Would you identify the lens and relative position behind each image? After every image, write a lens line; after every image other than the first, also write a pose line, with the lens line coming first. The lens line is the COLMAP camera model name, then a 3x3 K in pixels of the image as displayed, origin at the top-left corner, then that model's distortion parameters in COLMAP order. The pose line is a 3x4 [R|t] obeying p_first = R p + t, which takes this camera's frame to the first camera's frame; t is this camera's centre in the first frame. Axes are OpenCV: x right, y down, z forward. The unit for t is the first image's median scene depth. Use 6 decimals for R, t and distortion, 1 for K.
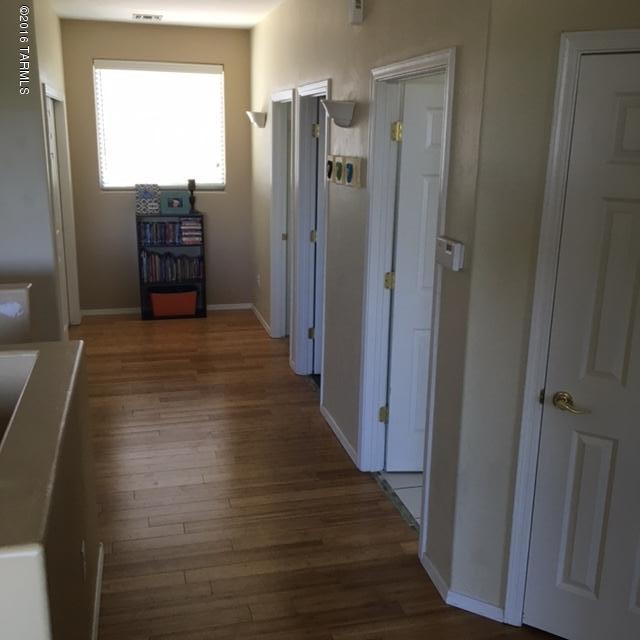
lens RADIAL K [[715.1, 0, 320.0], [0, 715.1, 320.0], [0, 0, 1]] dist [0.118756, -0.221692]
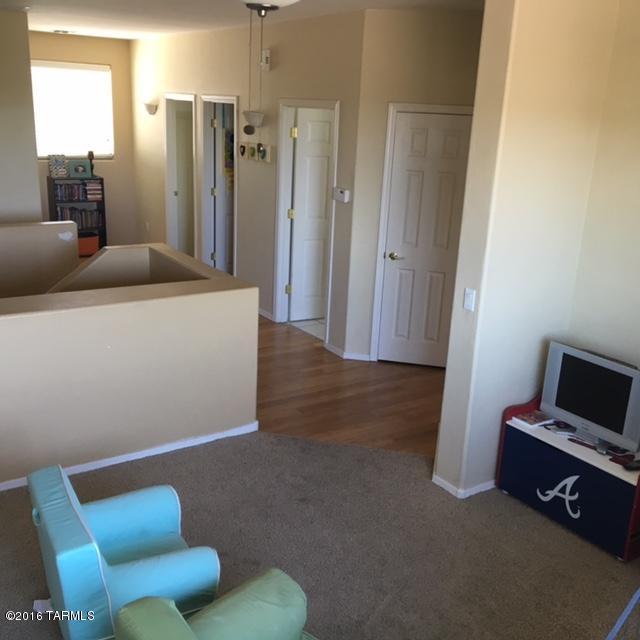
lens RADIAL K [[715.1, 0, 320.0], [0, 715.1, 320.0], [0, 0, 1]] dist [0.118756, -0.221692]
pose [[0.941645, -0.071612, 0.328902, -0.243740], [0.055475, 0.996762, 0.058203, 0.060952], [-0.332005, -0.036560, 0.942569, -0.411085]]
